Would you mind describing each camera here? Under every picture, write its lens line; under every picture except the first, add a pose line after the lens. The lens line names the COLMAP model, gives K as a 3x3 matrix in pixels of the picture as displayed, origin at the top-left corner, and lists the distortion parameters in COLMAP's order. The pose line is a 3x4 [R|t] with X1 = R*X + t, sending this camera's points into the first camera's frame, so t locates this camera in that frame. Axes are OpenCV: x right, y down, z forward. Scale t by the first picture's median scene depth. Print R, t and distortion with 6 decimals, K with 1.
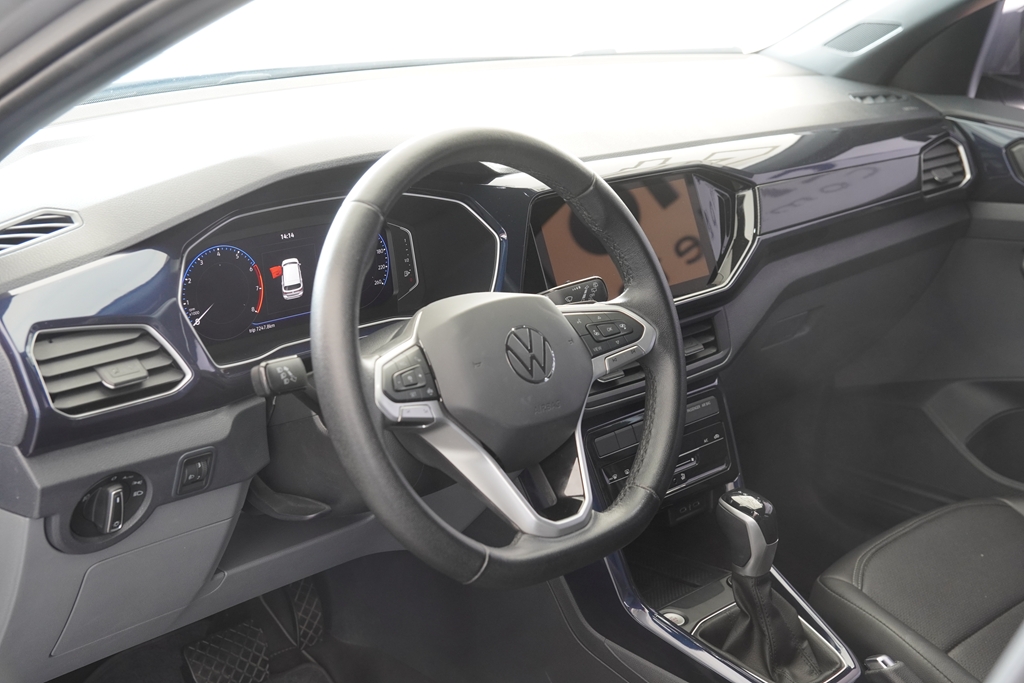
lens RADIAL K [[1301.9, 0, 515.7], [0, 1301.9, 334.6], [0, 0, 1]] dist [0.125471, 0.080990]
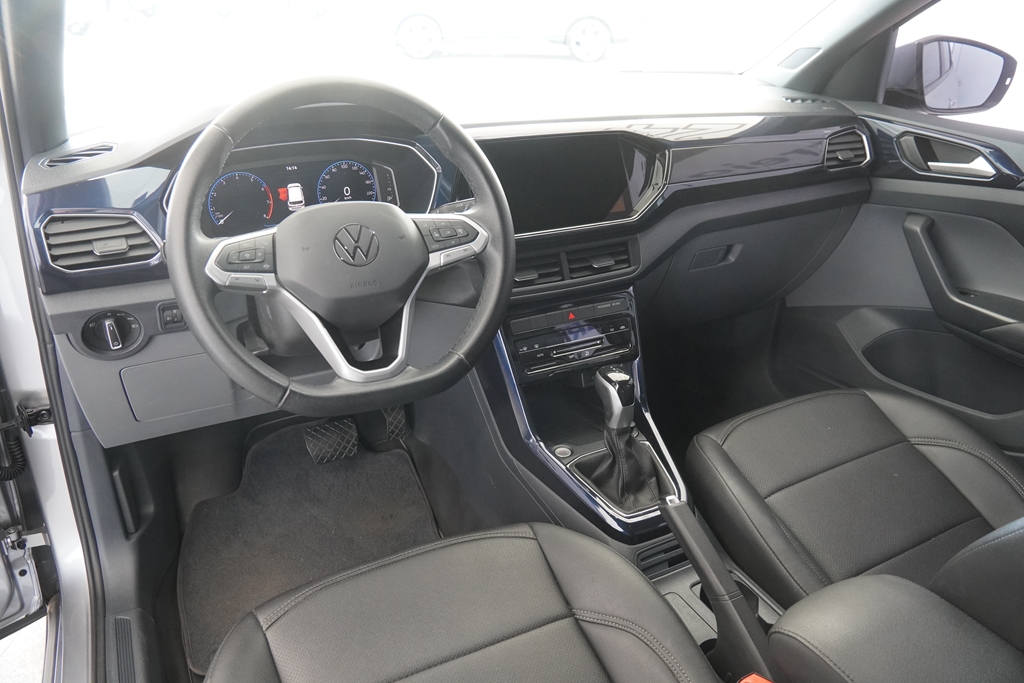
lens RADIAL K [[730.6, 0, 490.6], [0, 730.6, 307.0], [0, 0, 1]] dist [-0.125178, 0.117917]
pose [[0.958500, 0.067939, -0.276879, 0.261289], [-0.053521, 0.996804, 0.059309, 0.020301], [0.280024, -0.042029, 0.959073, 0.243717]]
